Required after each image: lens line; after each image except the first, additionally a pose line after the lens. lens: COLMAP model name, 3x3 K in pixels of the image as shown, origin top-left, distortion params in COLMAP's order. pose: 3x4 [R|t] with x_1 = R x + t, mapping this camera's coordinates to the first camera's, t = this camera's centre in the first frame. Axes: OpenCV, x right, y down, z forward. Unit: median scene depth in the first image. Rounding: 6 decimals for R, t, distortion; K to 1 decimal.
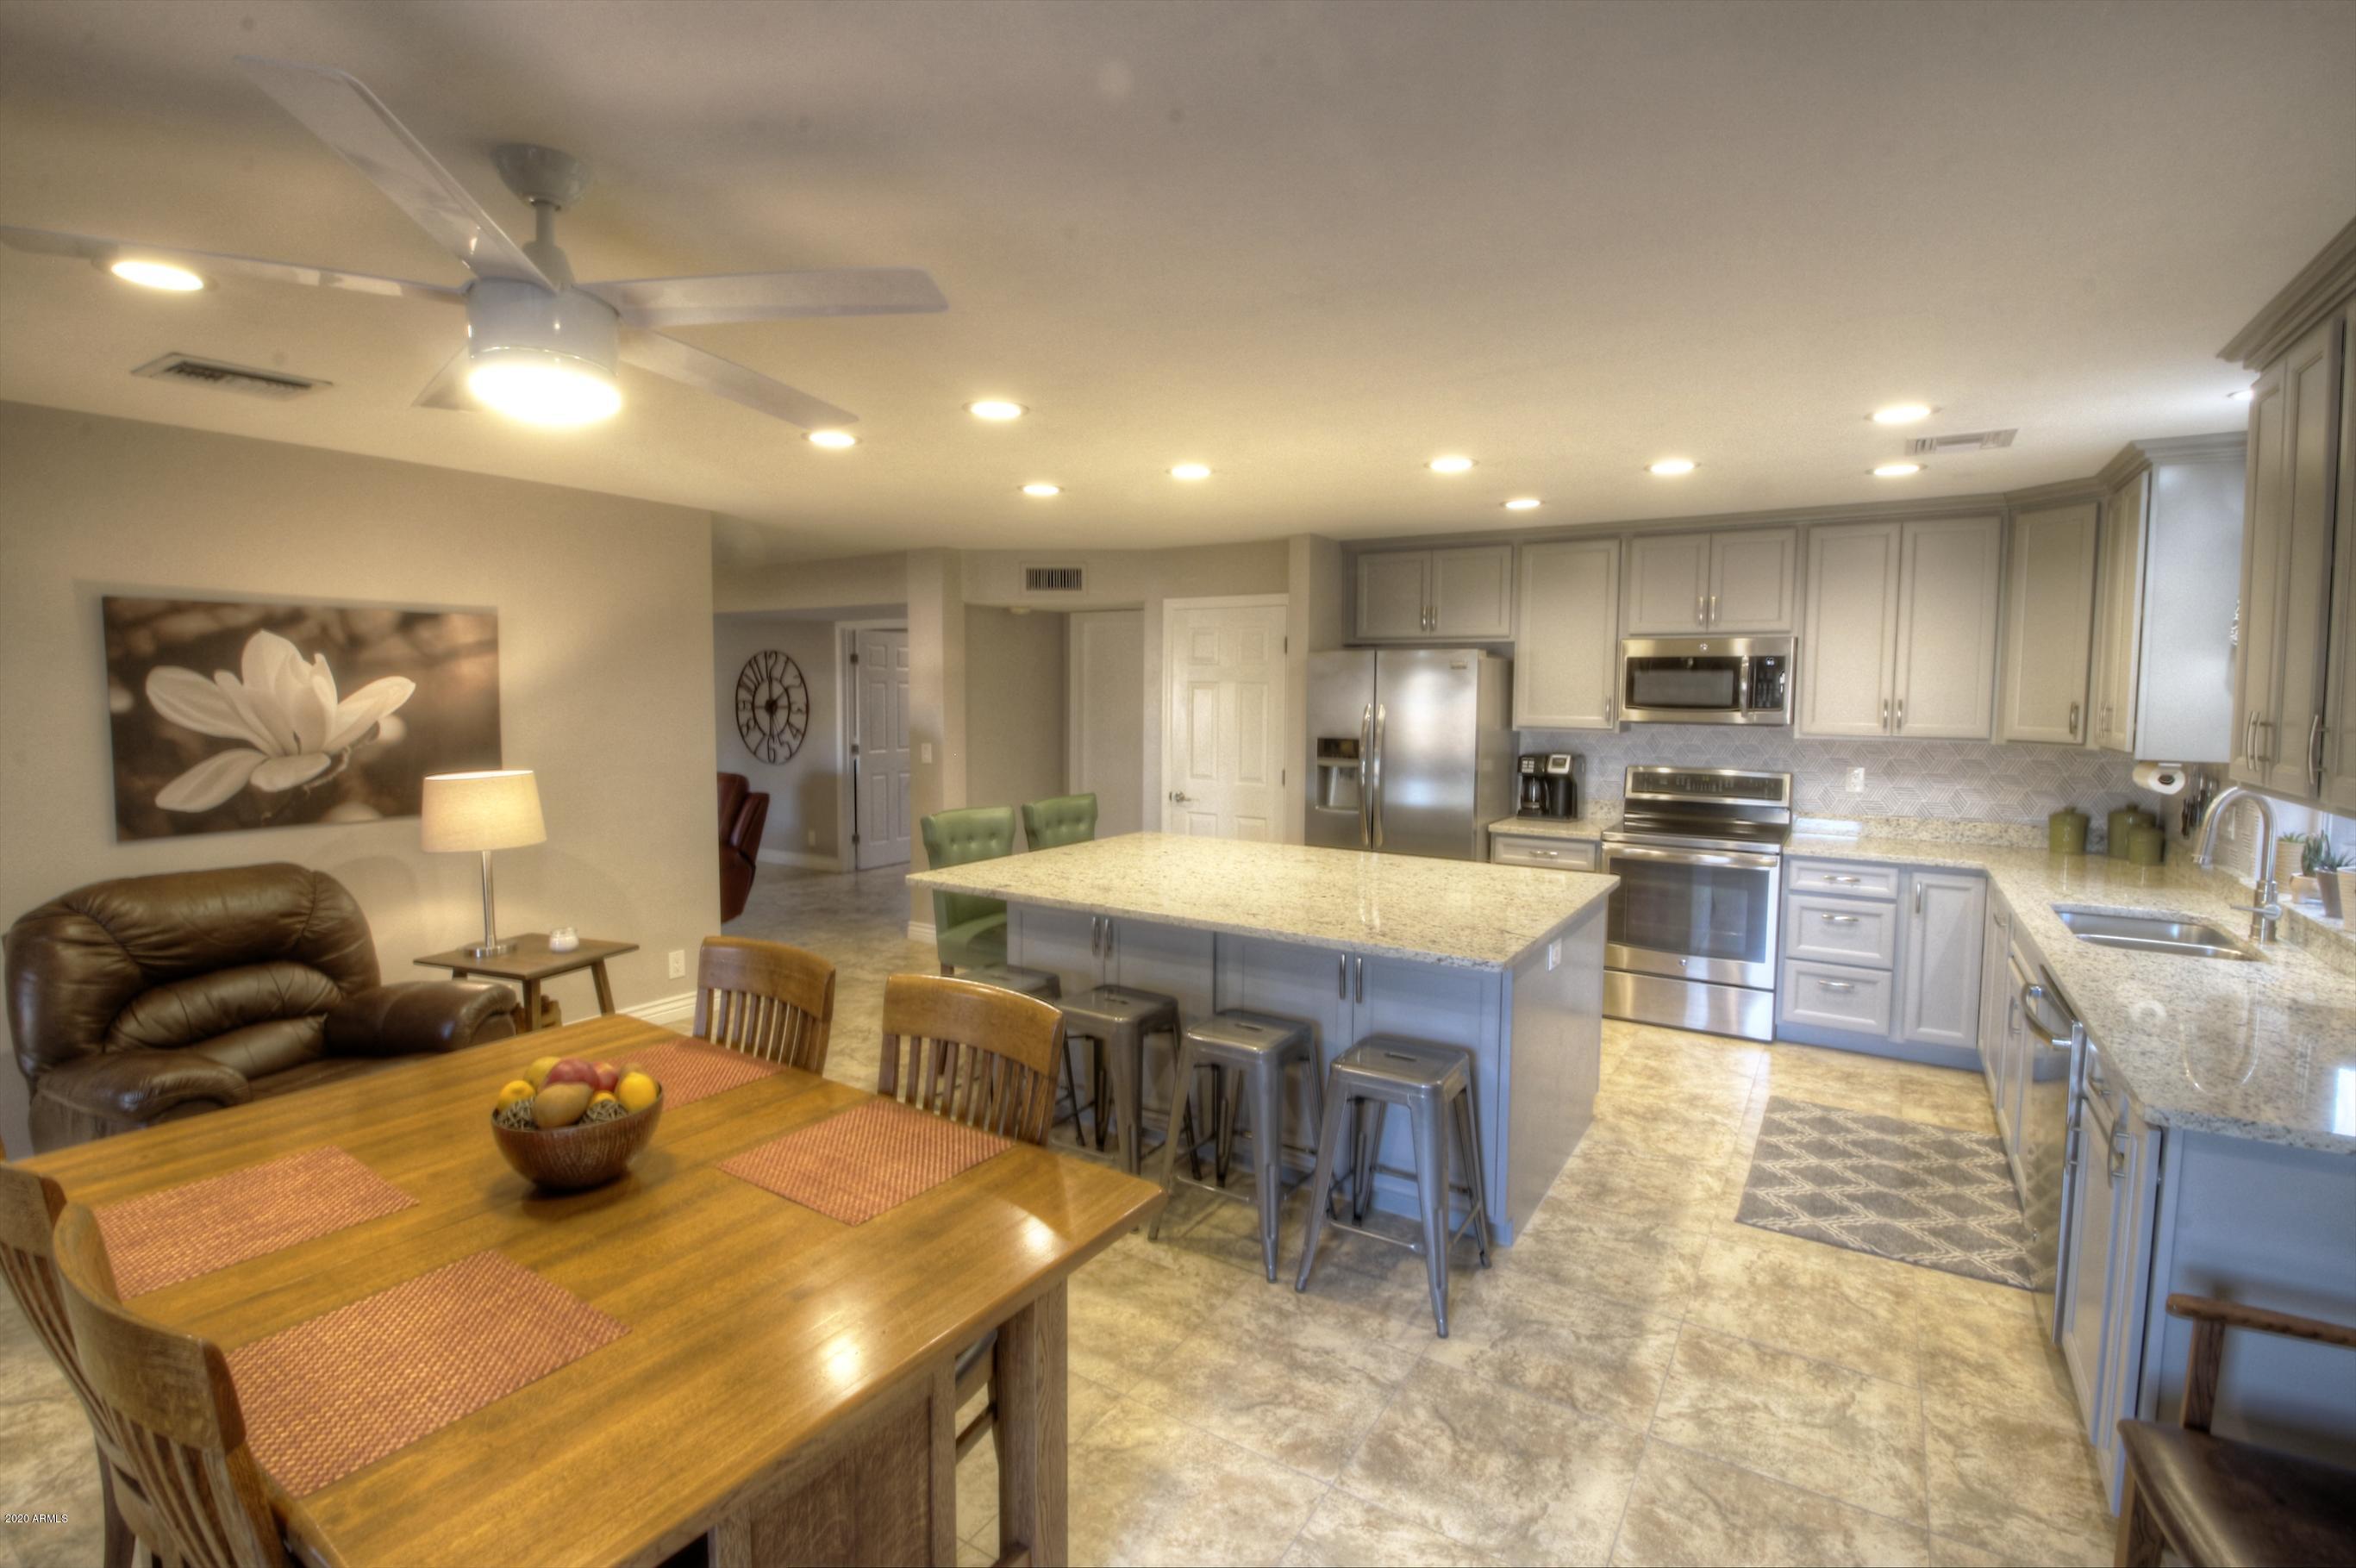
lens RADIAL K [[1079.5, 0, 1181.5], [0, 1079.5, 760.9], [0, 0, 1]] dist [-0.000308, -0.013556]
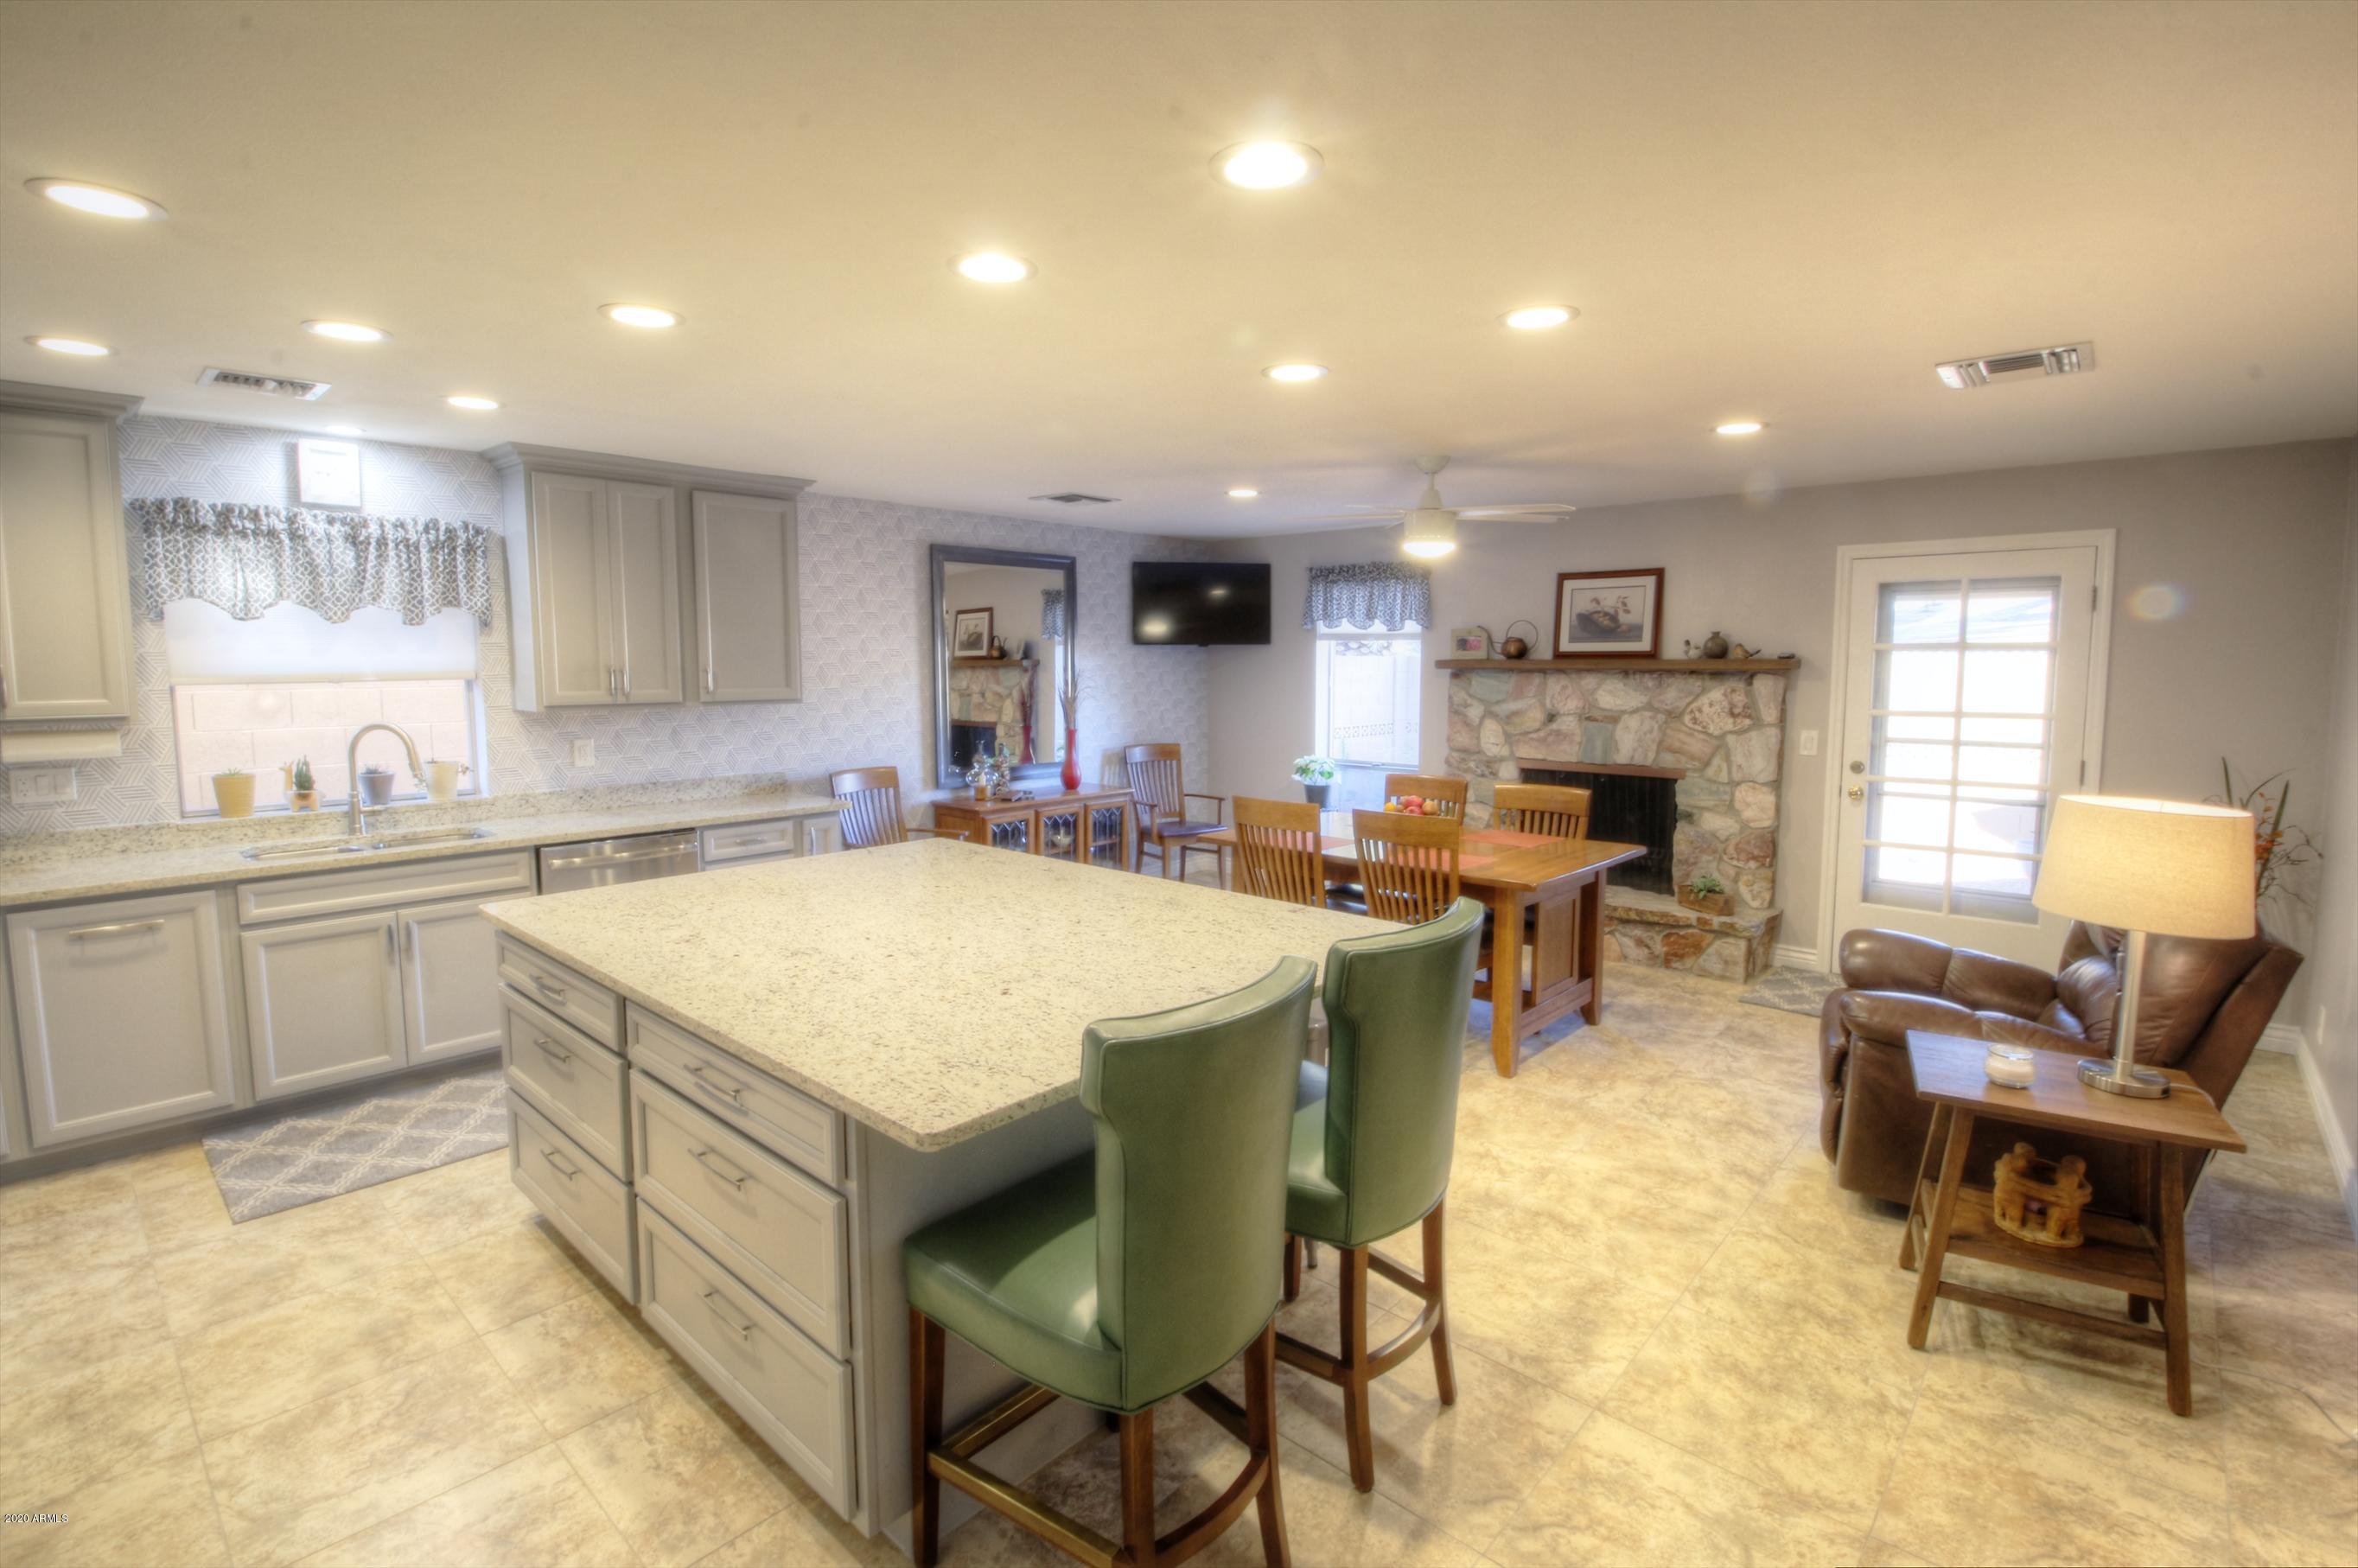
lens RADIAL K [[1080.4, 0, 1182.5], [0, 1080.4, 760.9], [0, 0, 1]] dist [-0.000308, -0.013556]
pose [[-0.985570, -0.023102, 0.167682, -0.201020], [0.003981, 0.987205, 0.159409, -0.111432], [-0.169219, 0.157777, -0.972868, 1.674424]]
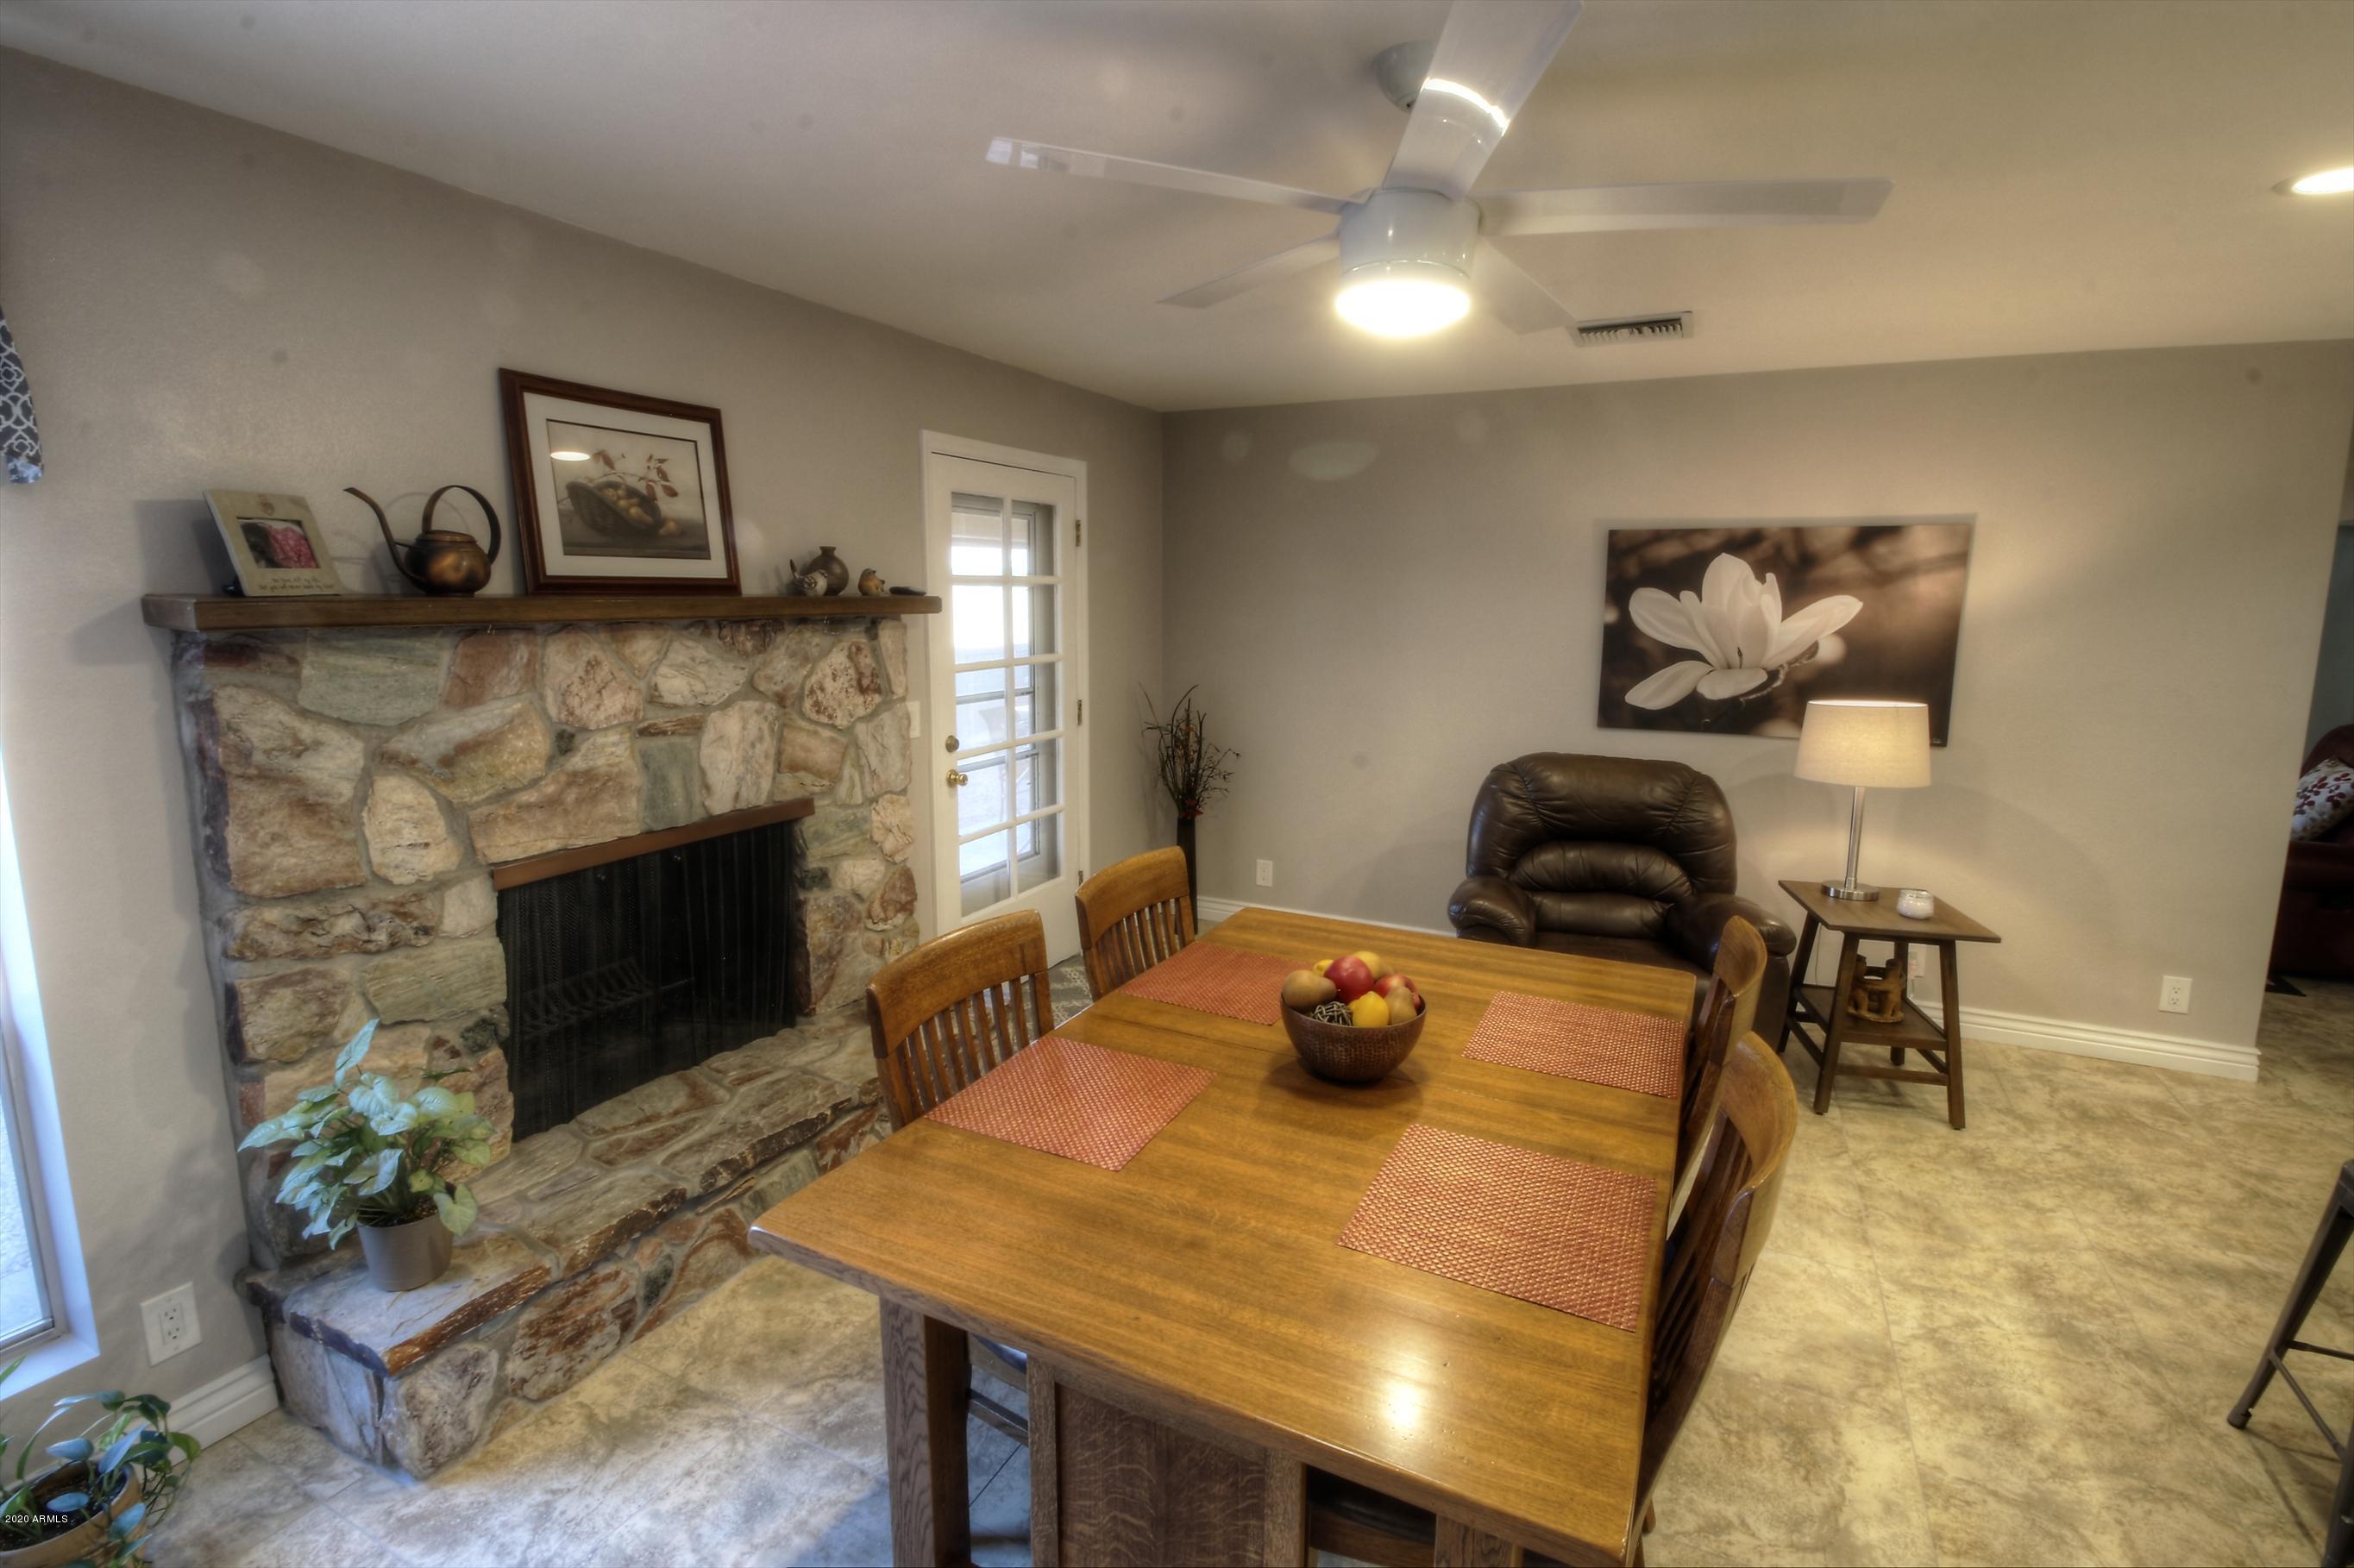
lens RADIAL K [[1078.5, 0, 1180.5], [0, 1078.5, 761.0], [0, 0, 1]] dist [-0.000308, -0.013556]
pose [[0.104204, 0.147463, -0.983563, 0.193282], [-0.073582, 0.987380, 0.140240, -0.023906], [0.991830, 0.057759, 0.113739, 0.315751]]
